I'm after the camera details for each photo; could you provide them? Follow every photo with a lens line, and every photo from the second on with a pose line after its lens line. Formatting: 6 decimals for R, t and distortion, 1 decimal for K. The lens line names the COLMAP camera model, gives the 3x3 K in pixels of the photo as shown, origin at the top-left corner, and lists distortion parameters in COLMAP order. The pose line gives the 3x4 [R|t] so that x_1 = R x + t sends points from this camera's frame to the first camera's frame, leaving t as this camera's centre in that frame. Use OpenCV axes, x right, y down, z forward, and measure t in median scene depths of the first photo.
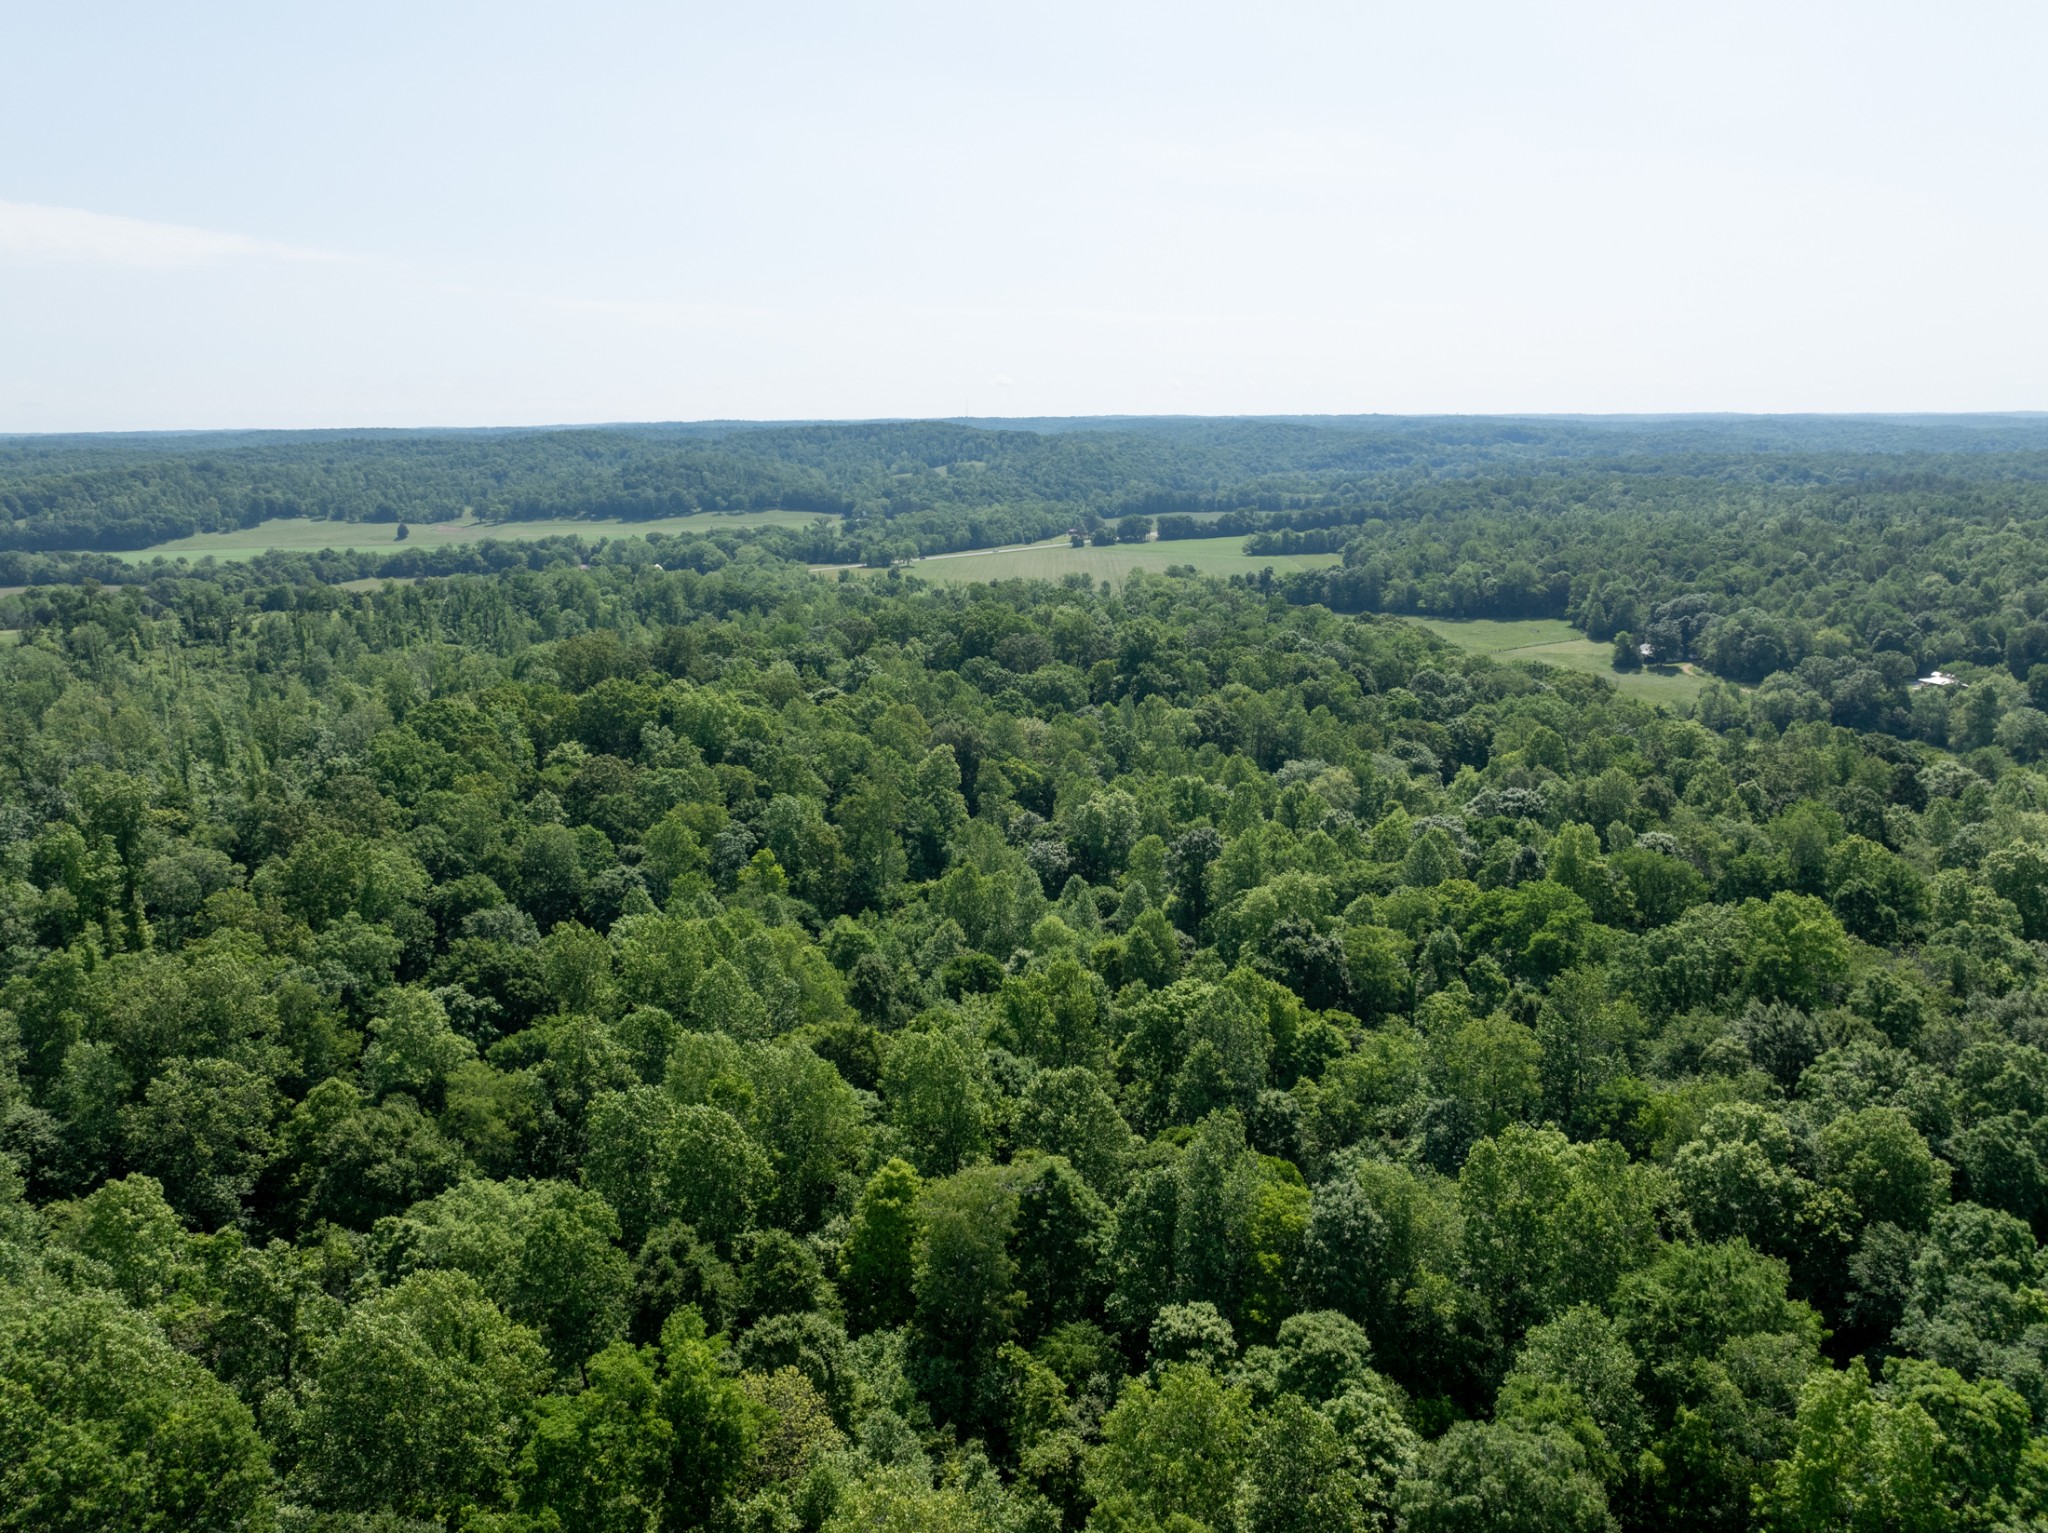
lens RADIAL K [[1442.9, 0, 1024.9], [0, 1442.9, 749.1], [0, 0, 1]] dist [-0.045748, 0.014166]
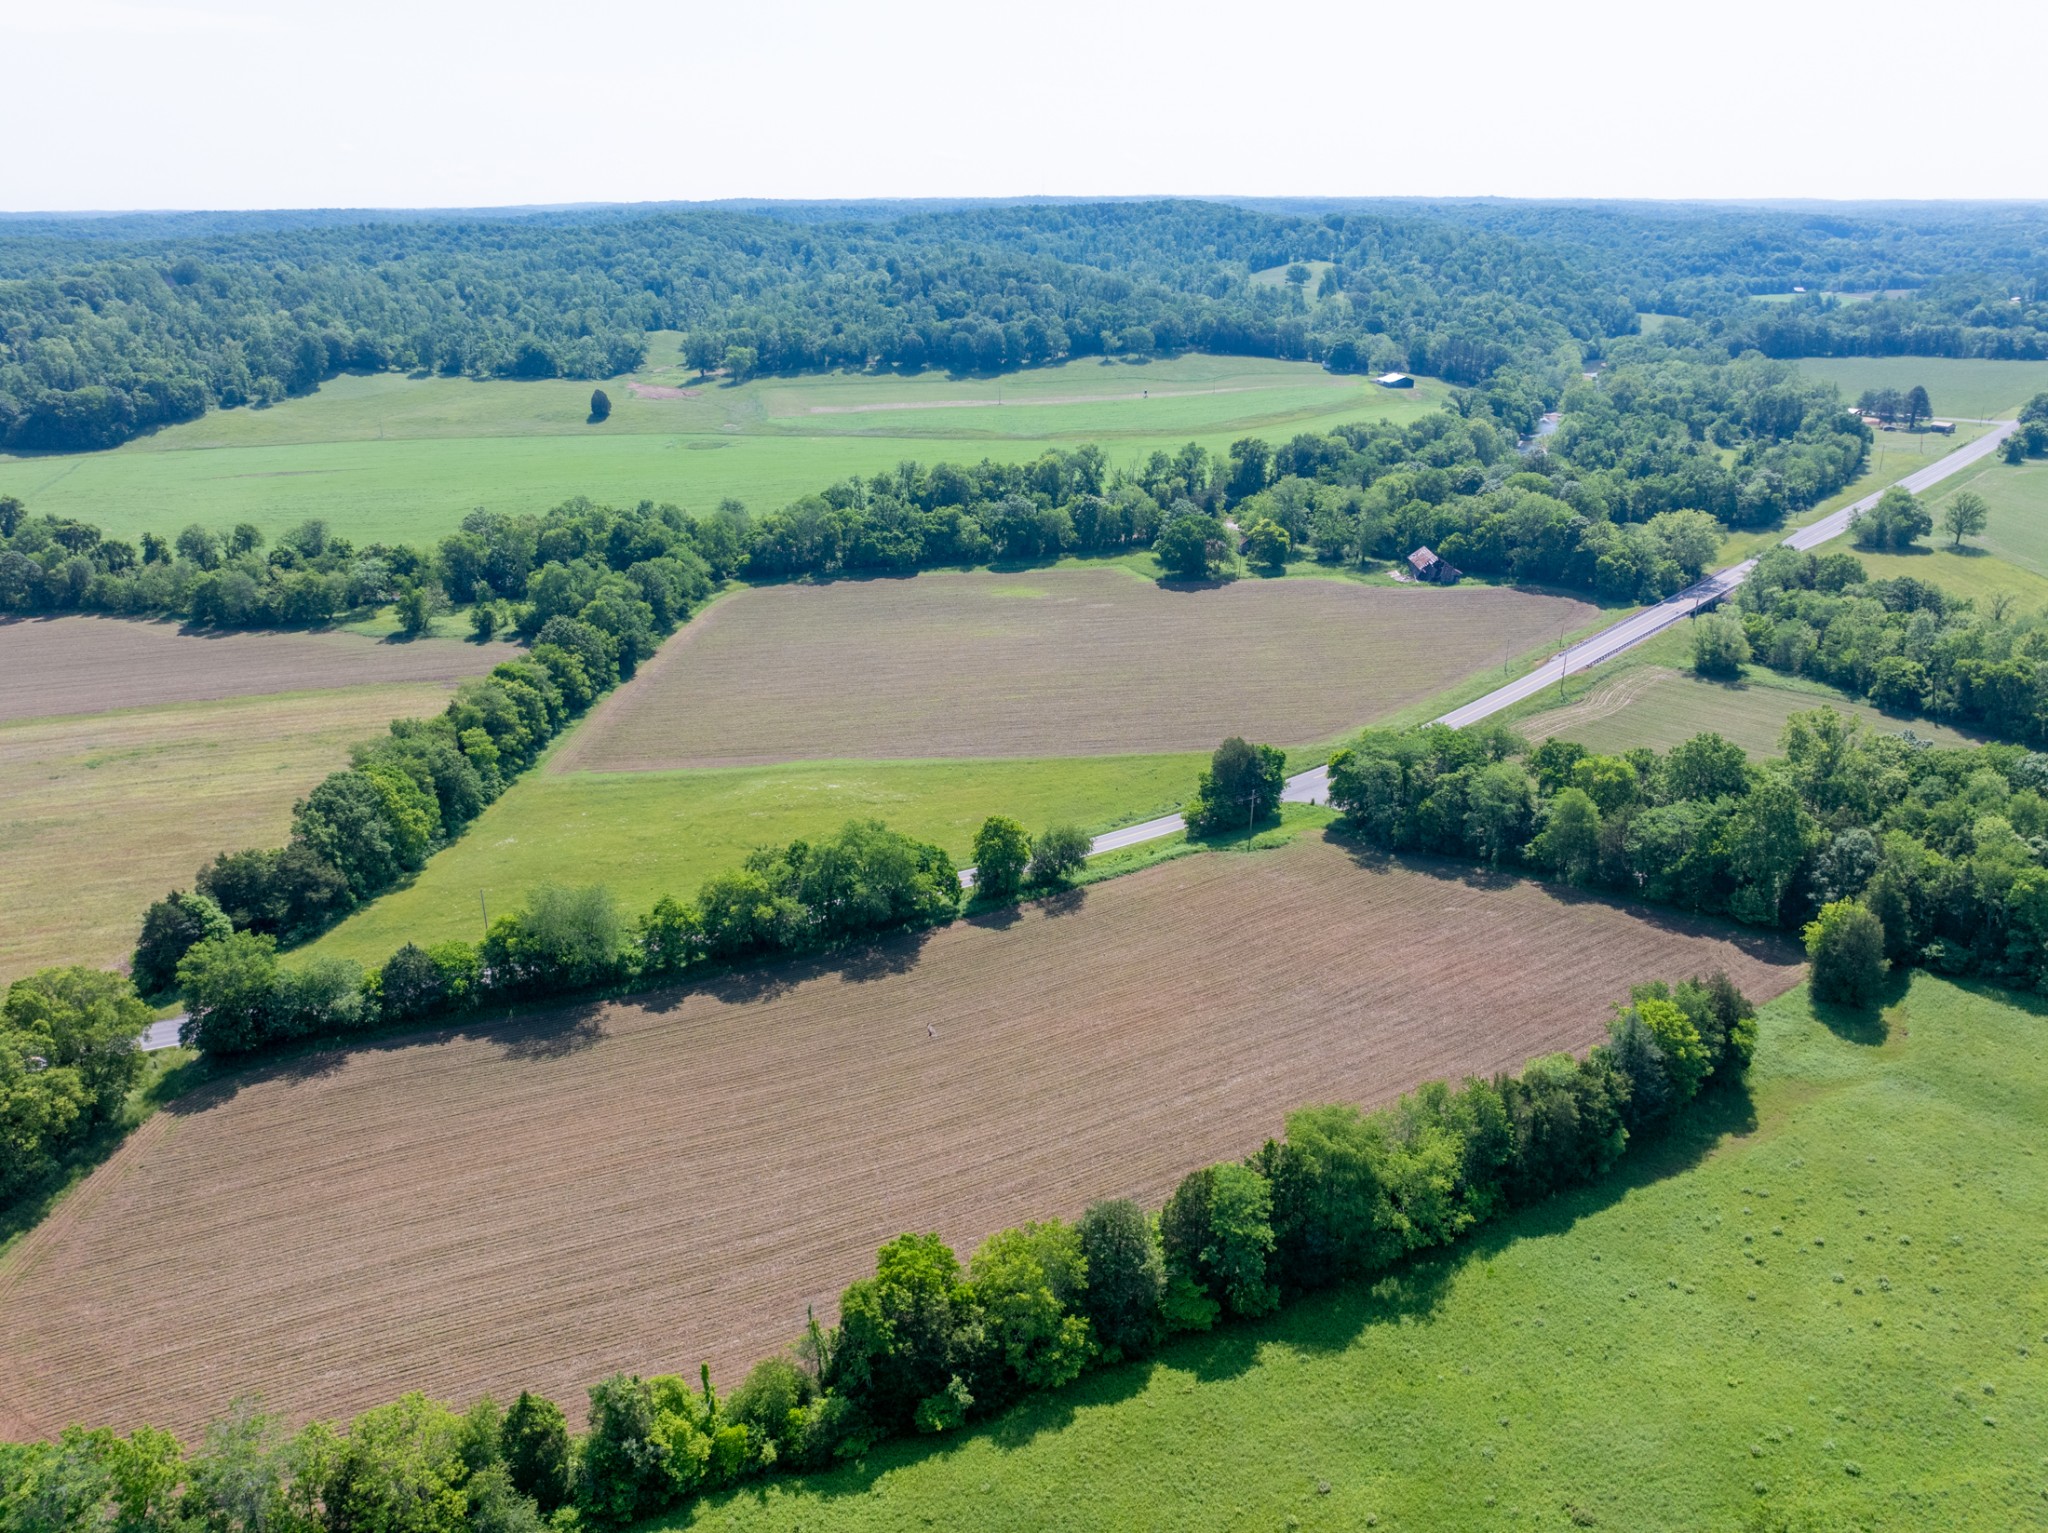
lens RADIAL K [[1442.9, 0, 1018.9], [0, 1442.9, 764.6], [0, 0, 1]] dist [-0.045748, 0.014166]
pose [[0.999582, -0.008370, 0.027674, -3.127041], [0.004160, 0.988859, 0.148800, -1.041213], [-0.028612, -0.148623, 0.988480, 4.717171]]
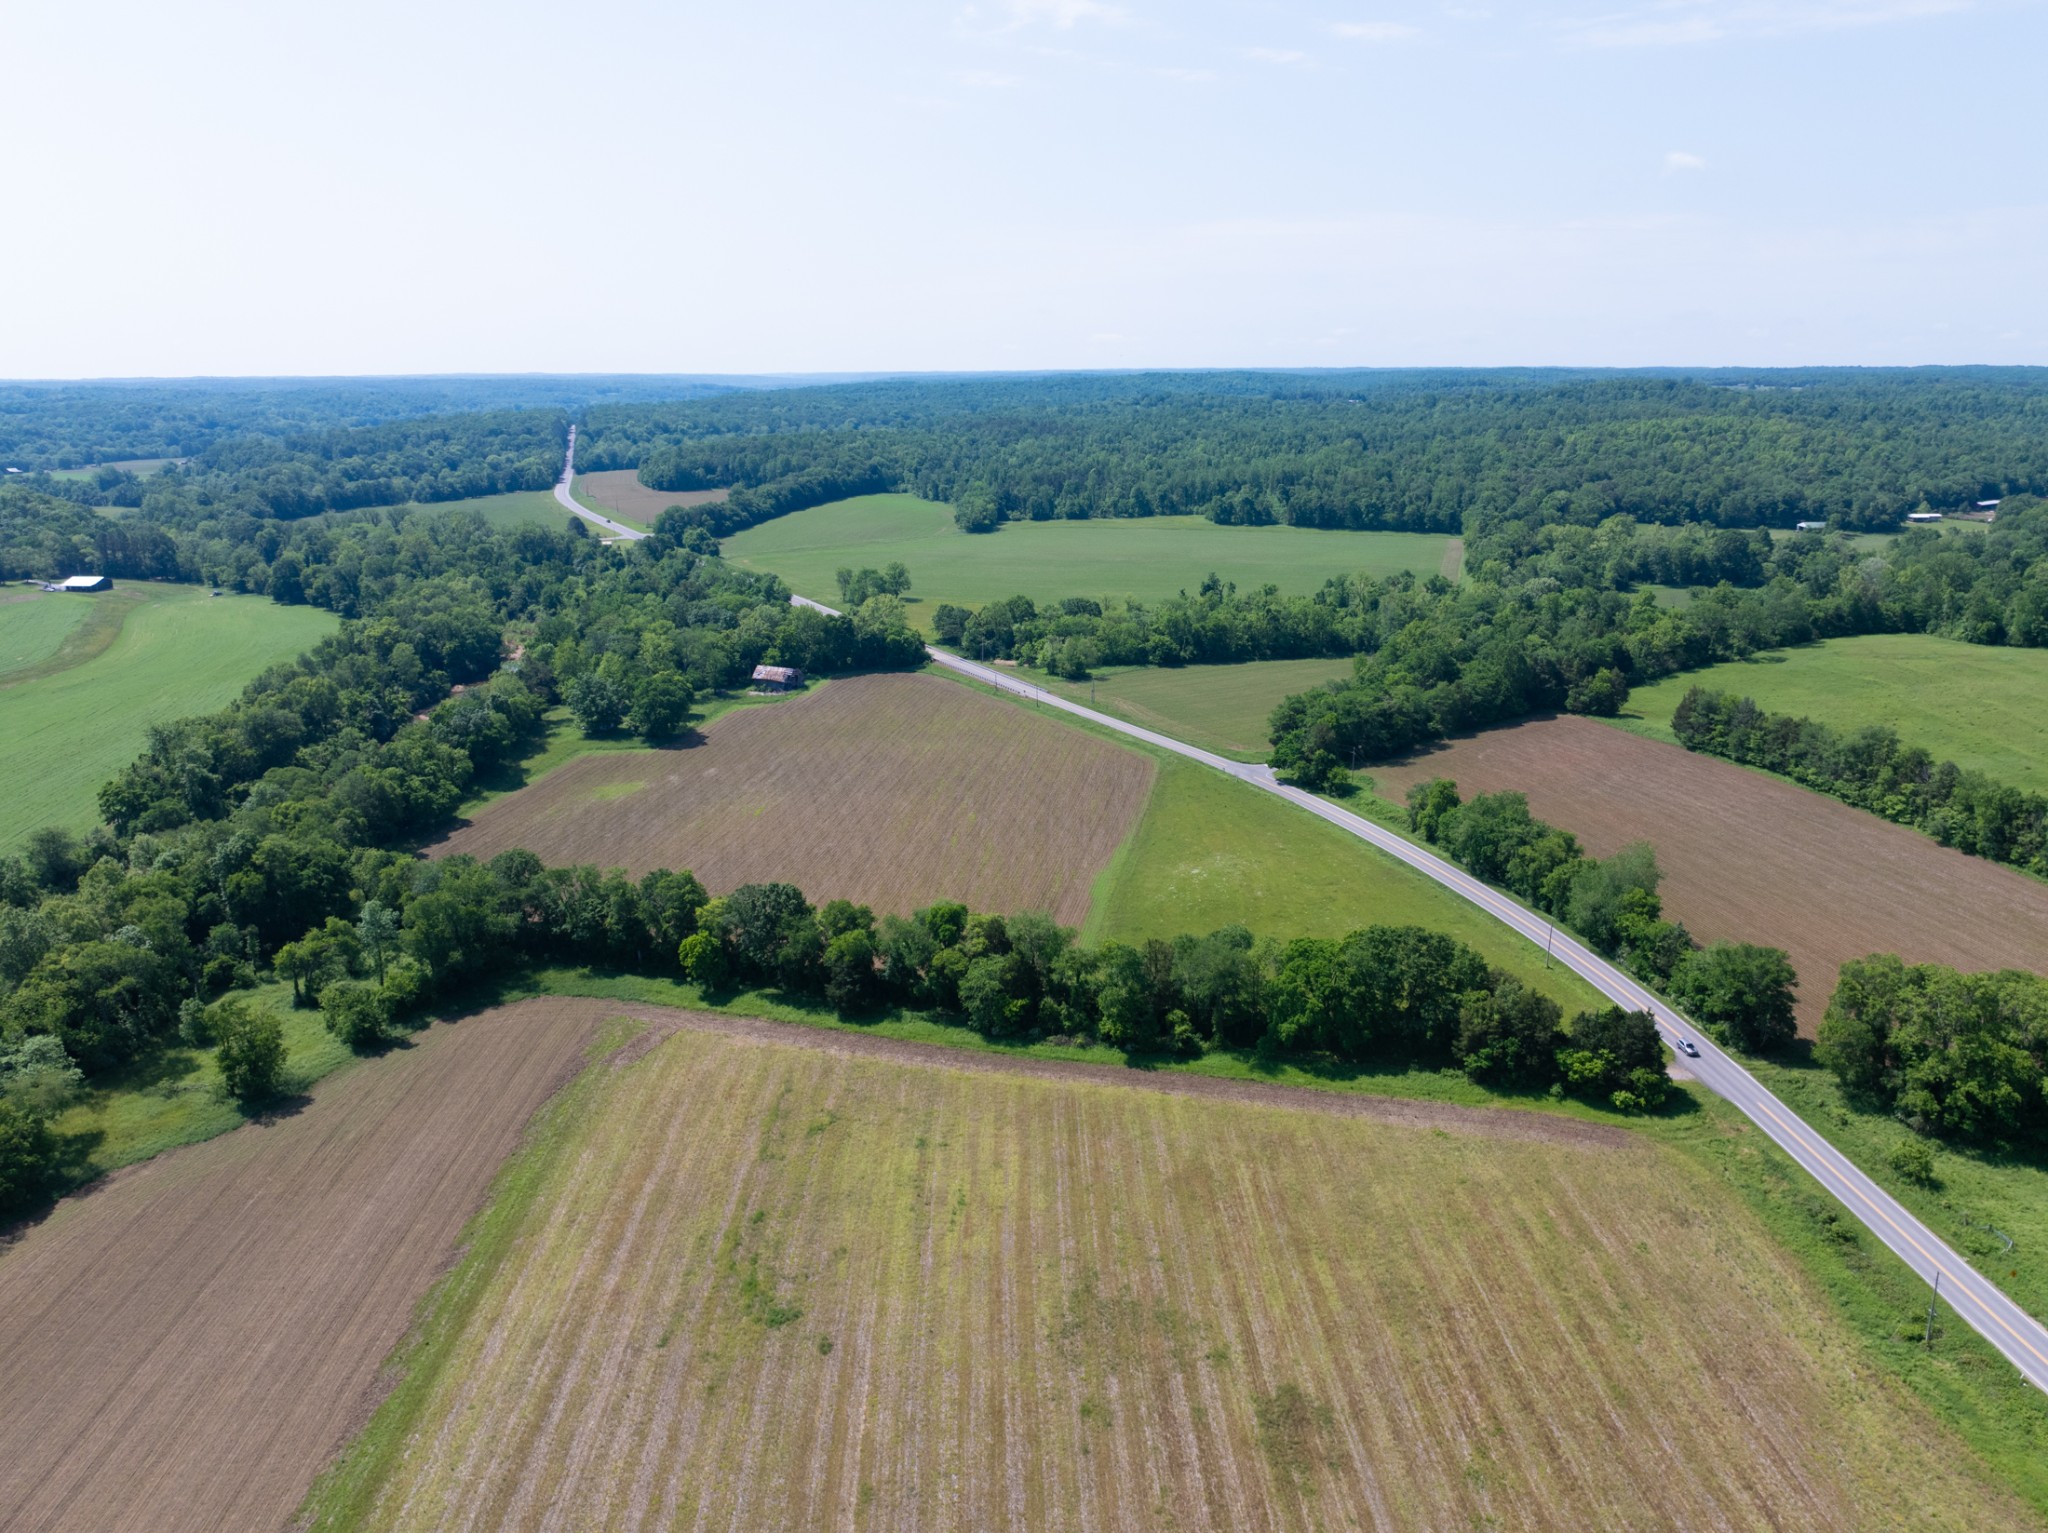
lens RADIAL K [[1442.9, 0, 1021.8], [0, 1442.9, 723.1], [0, 0, 1]] dist [-0.045748, 0.014166]
pose [[0.263132, -0.221680, 0.938946, -5.490164], [0.217486, 0.961821, 0.166132, -1.372868], [-0.939926, 0.160493, 0.301298, 6.259880]]
